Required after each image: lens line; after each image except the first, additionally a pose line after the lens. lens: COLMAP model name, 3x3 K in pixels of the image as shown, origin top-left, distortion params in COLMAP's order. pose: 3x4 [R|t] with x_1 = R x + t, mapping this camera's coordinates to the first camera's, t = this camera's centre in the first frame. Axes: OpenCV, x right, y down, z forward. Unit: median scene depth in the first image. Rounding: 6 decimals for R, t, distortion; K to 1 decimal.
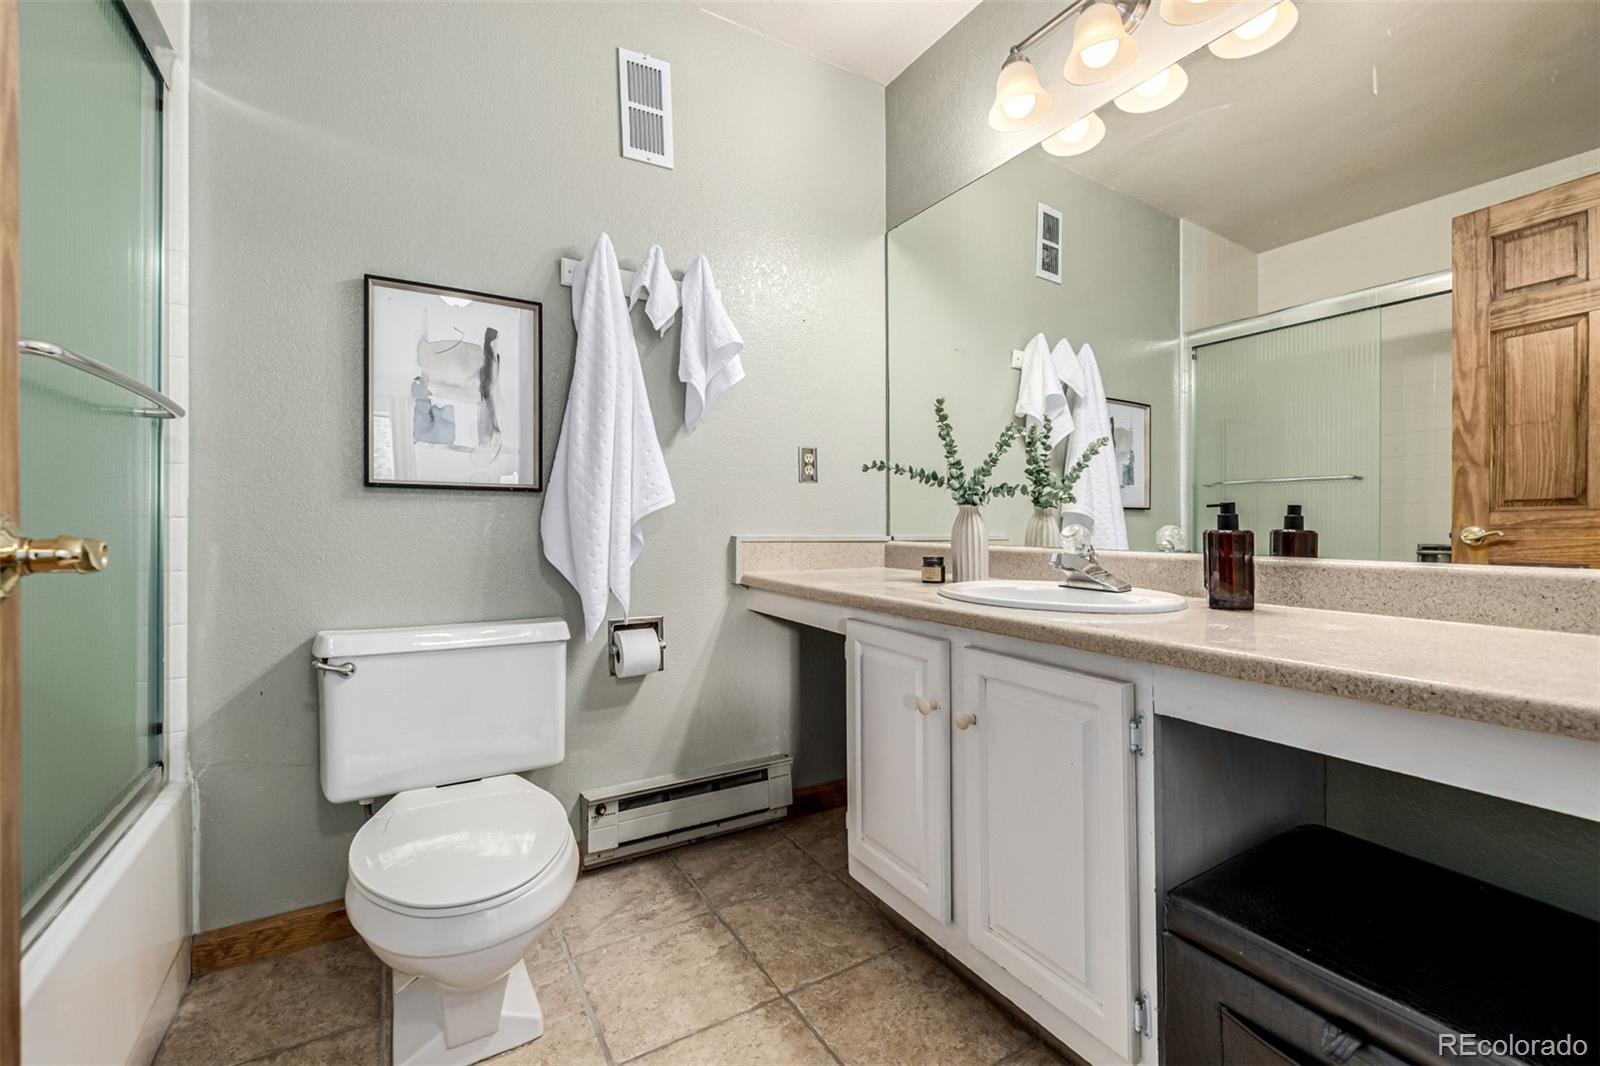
lens RADIAL K [[676.6, 0, 799.7], [0, 676.6, 528.5], [0, 0, 1]] dist [0.000365, -0.000116]
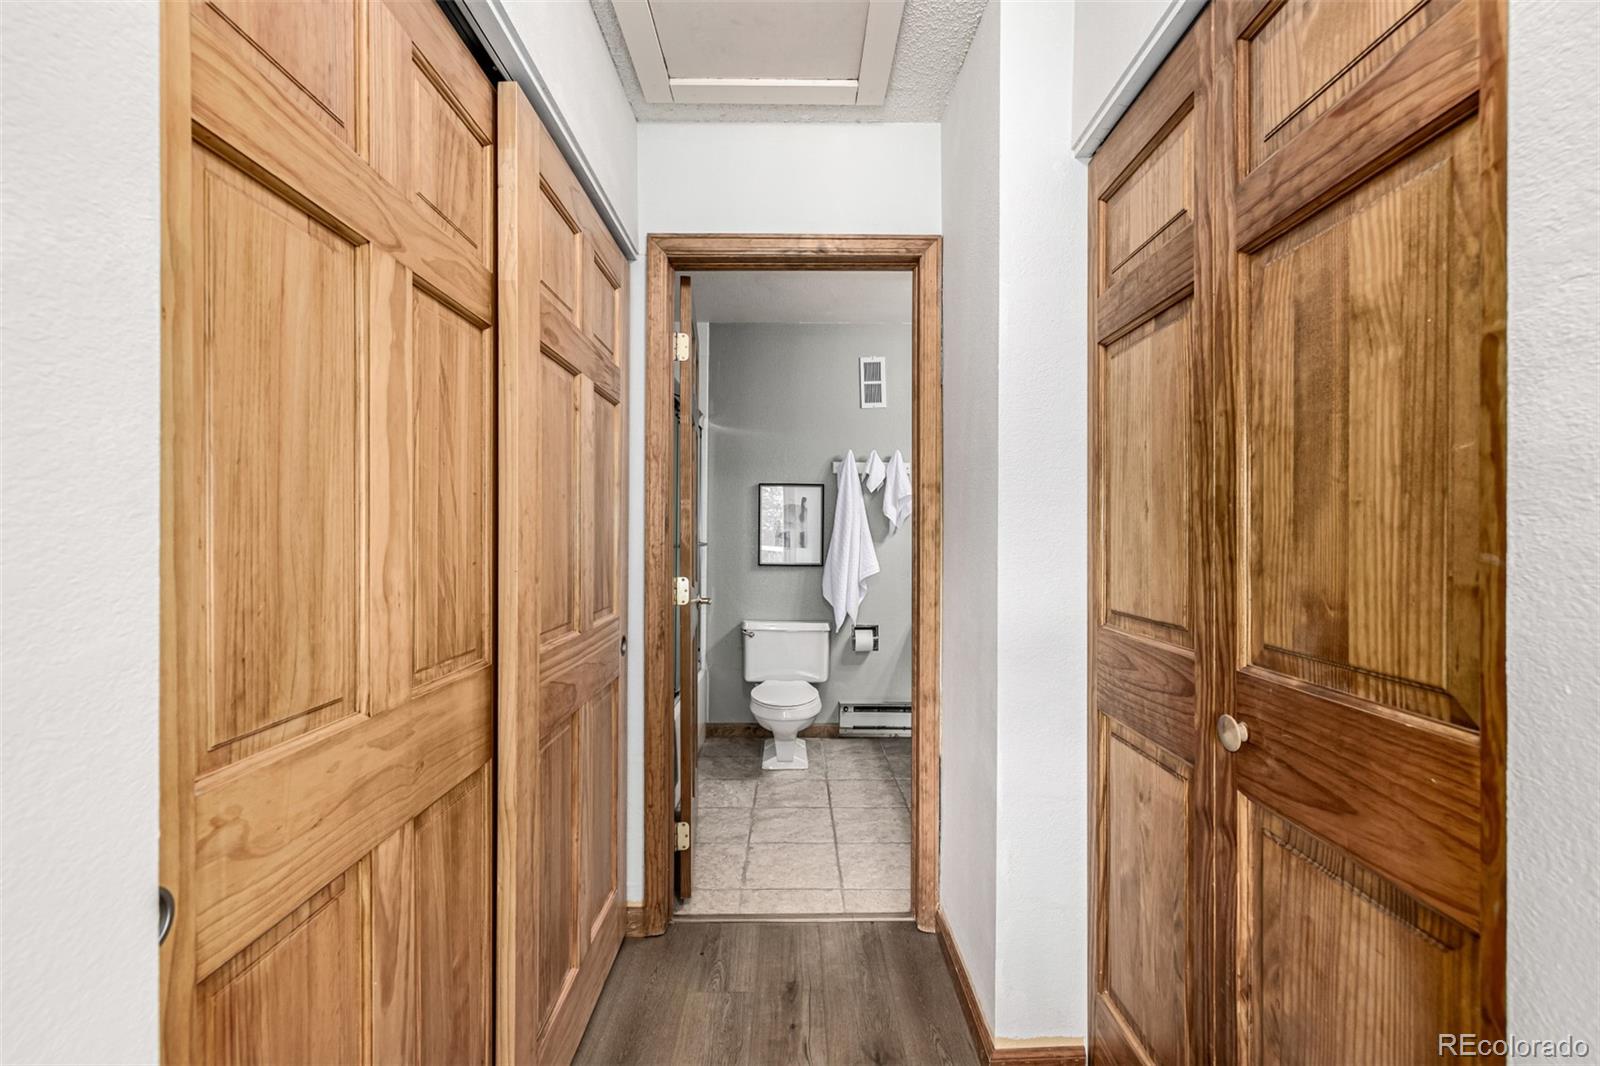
lens RADIAL K [[676.6, 0, 793.1], [0, 676.6, 540.8], [0, 0, 1]] dist [0.000365, -0.000116]
pose [[0.856290, 0.003302, -0.516485, 0.697837], [-0.009185, 0.999919, -0.008835, -0.116171], [0.516414, 0.012309, 0.856251, -0.992967]]
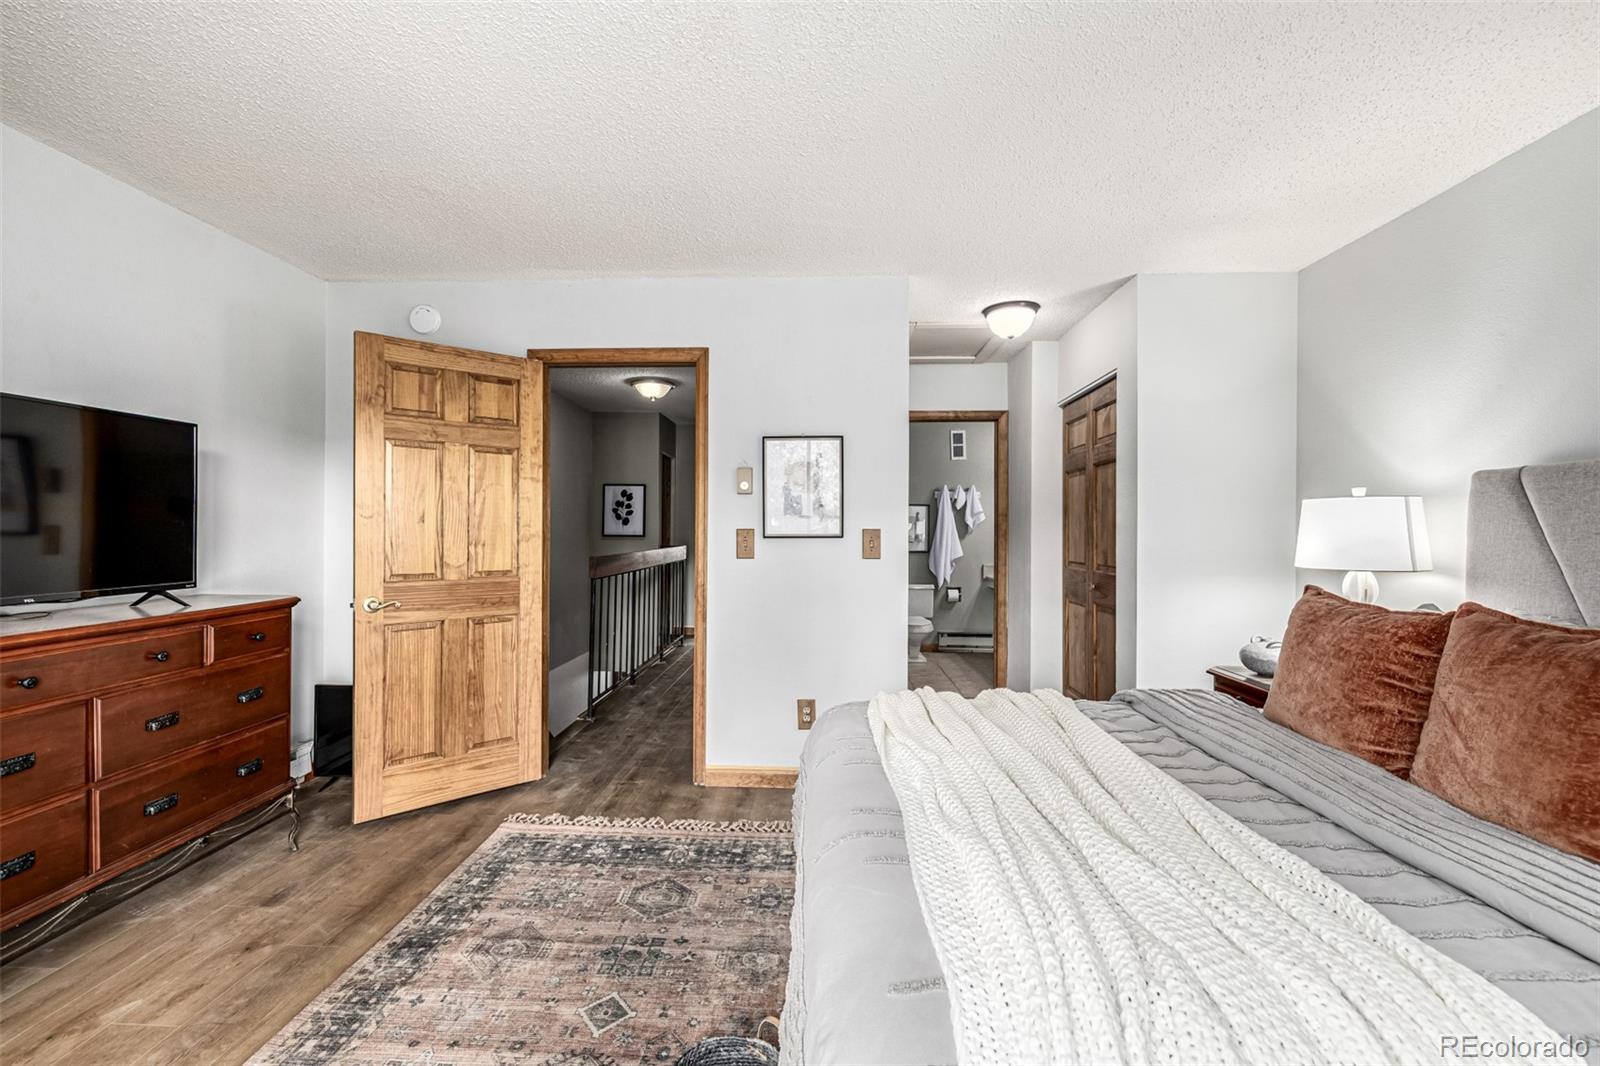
lens RADIAL K [[676.6, 0, 794.0], [0, 676.6, 527.8], [0, 0, 1]] dist [0.000365, -0.000116]
pose [[0.830902, -0.000240, -0.556419, 1.128050], [-0.013873, 0.999680, -0.021148, -0.100135], [0.556246, 0.025291, 0.830633, -2.643964]]
